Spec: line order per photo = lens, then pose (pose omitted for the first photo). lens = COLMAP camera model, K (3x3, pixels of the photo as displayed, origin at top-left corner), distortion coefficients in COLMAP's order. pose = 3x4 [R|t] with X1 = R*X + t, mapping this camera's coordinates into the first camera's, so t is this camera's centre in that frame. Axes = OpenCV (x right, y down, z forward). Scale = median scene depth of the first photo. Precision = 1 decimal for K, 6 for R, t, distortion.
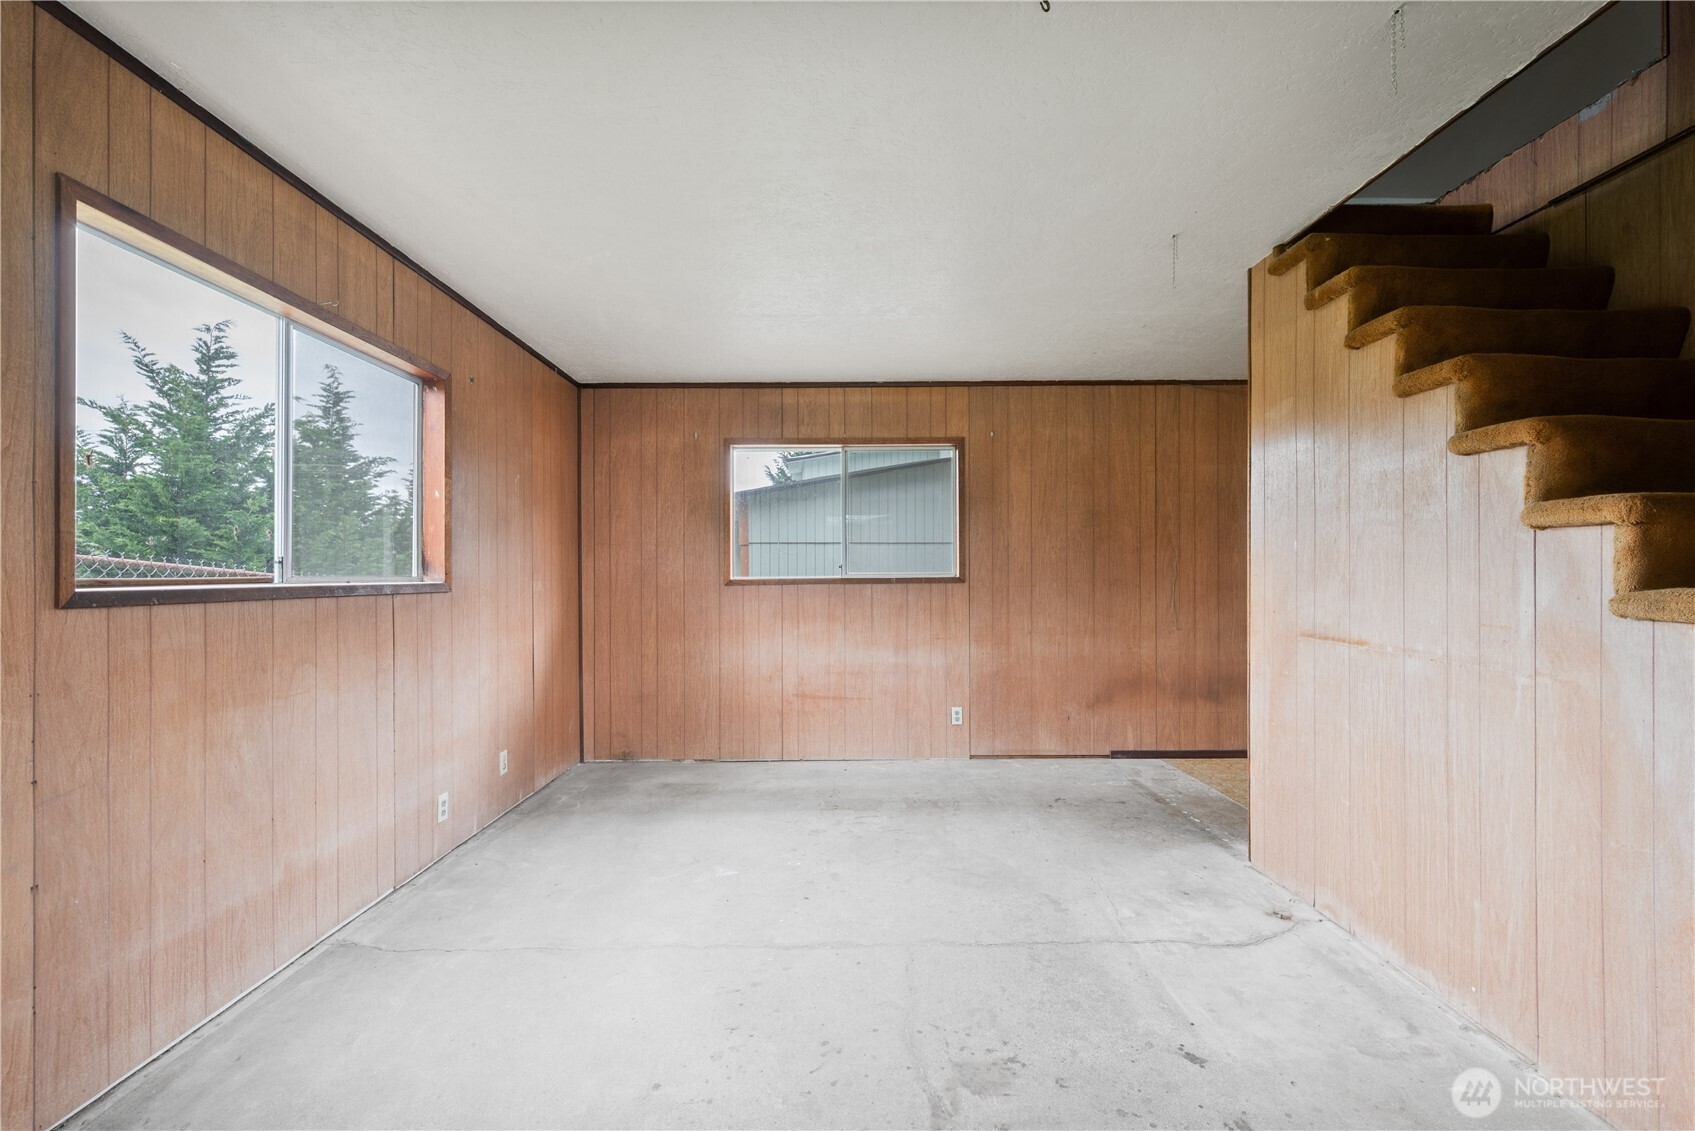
lens RADIAL K [[729.3, 0, 839.9], [0, 729.3, 574.6], [0, 0, 1]] dist [-0.006498, -0.000079]
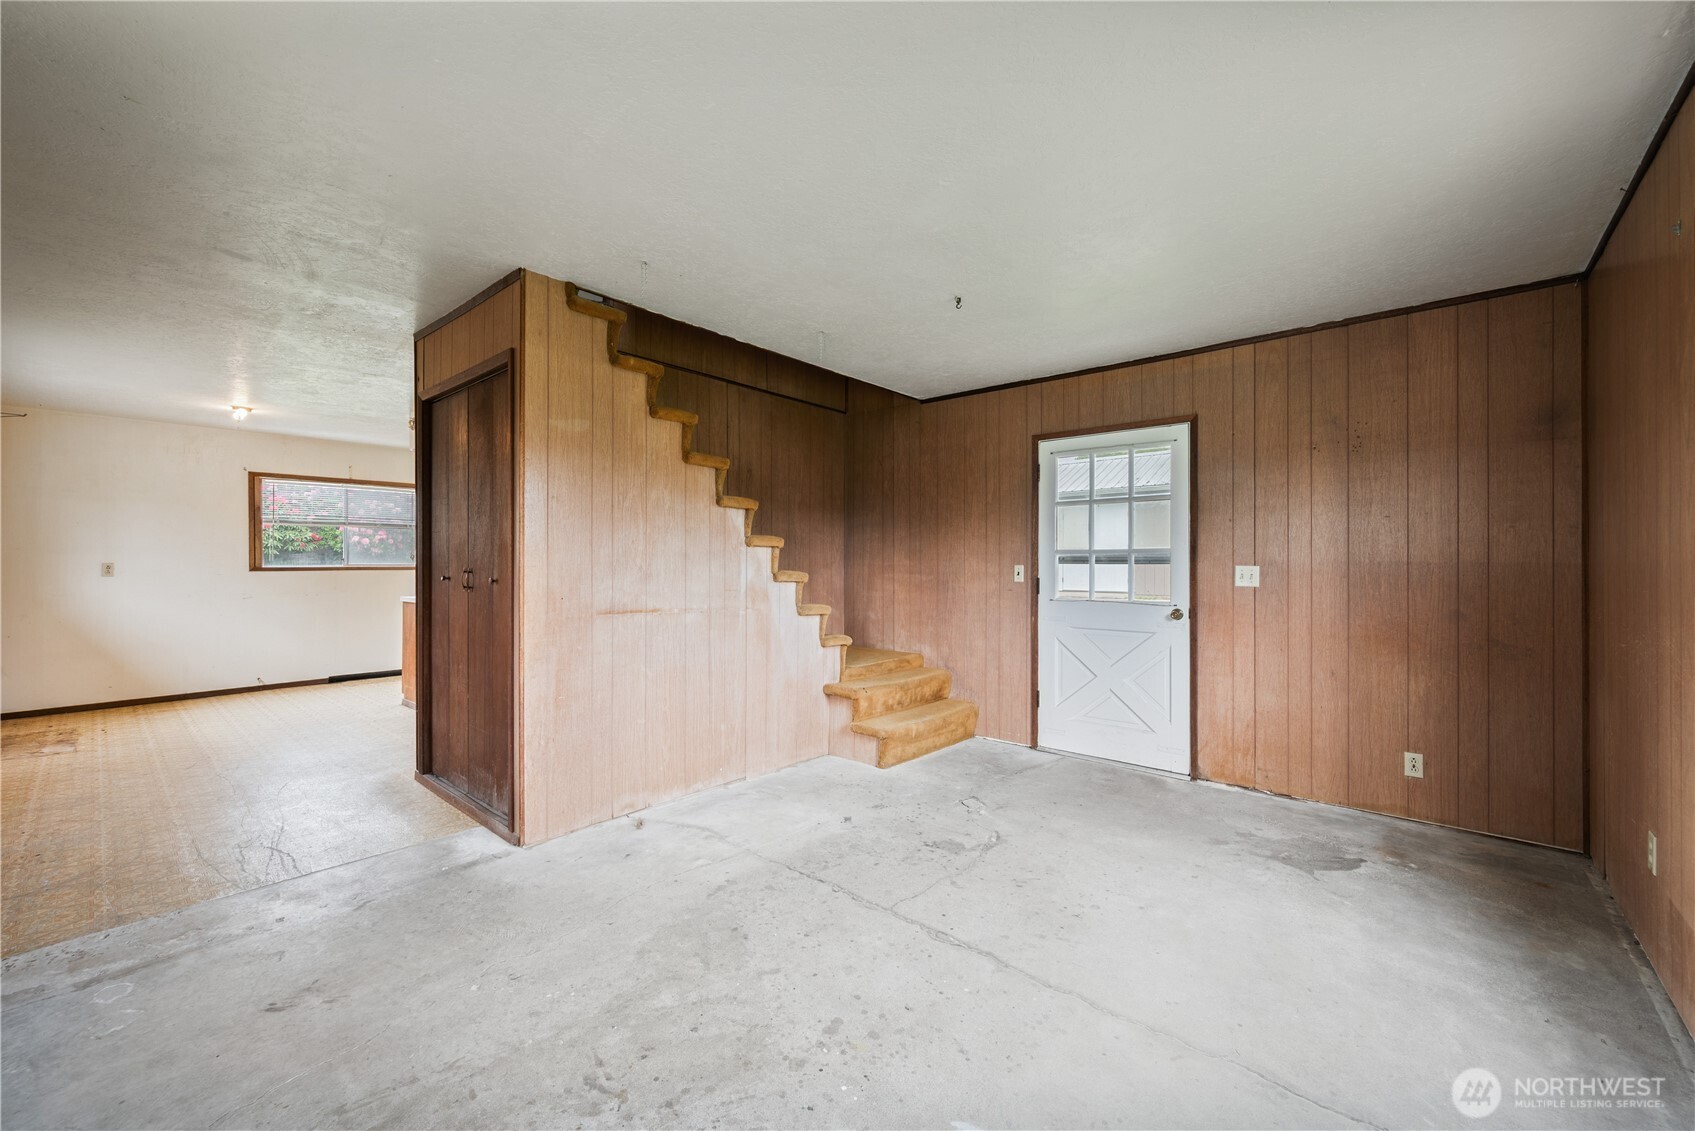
lens RADIAL K [[669.8, 0, 850.3], [0, 669.8, 563.4], [0, 0, 1]] dist [0.000140, 0.000031]
pose [[-0.762835, -0.000195, 0.646593, -0.500300], [-0.001138, 0.999999, -0.001040, -0.004347], [-0.646592, -0.001529, -0.762835, 1.775296]]
